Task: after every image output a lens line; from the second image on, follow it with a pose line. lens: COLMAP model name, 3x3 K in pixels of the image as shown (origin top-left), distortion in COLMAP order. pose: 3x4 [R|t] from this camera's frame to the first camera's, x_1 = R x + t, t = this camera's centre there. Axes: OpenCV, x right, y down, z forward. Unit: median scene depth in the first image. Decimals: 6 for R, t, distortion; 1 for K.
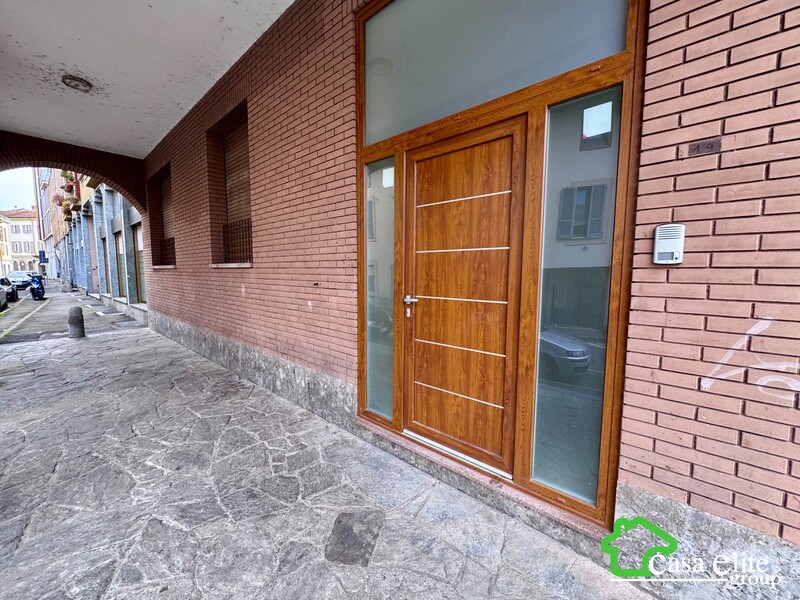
lens RADIAL K [[317.5, 0, 400.8], [0, 317.5, 299.1], [0, 0, 1]] dist [-0.002339, -0.000152]
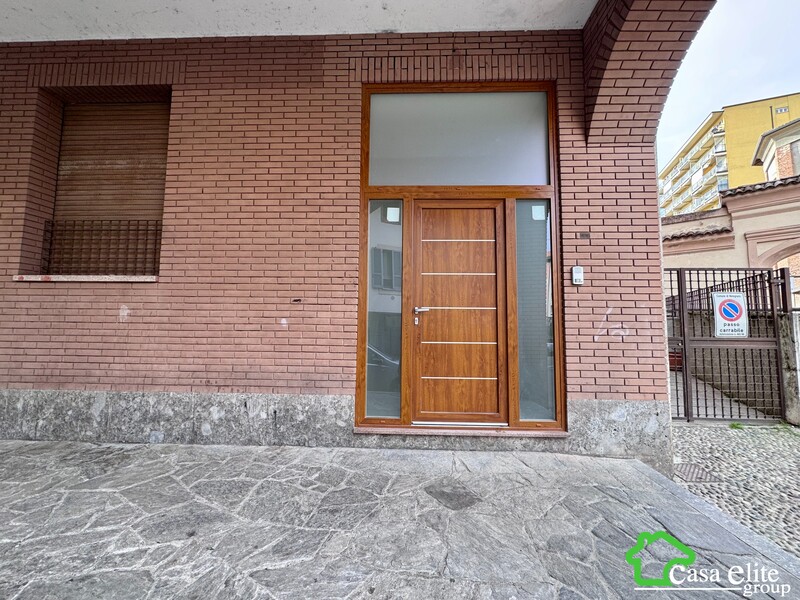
lens RADIAL K [[317.5, 0, 400.8], [0, 317.5, 299.1], [0, 0, 1]] dist [-0.002339, -0.000152]
pose [[0.772105, 0.051835, 0.633377, -0.872880], [0.049886, 0.988649, -0.141722, 0.140453], [-0.633534, 0.141021, 0.760755, 0.080605]]
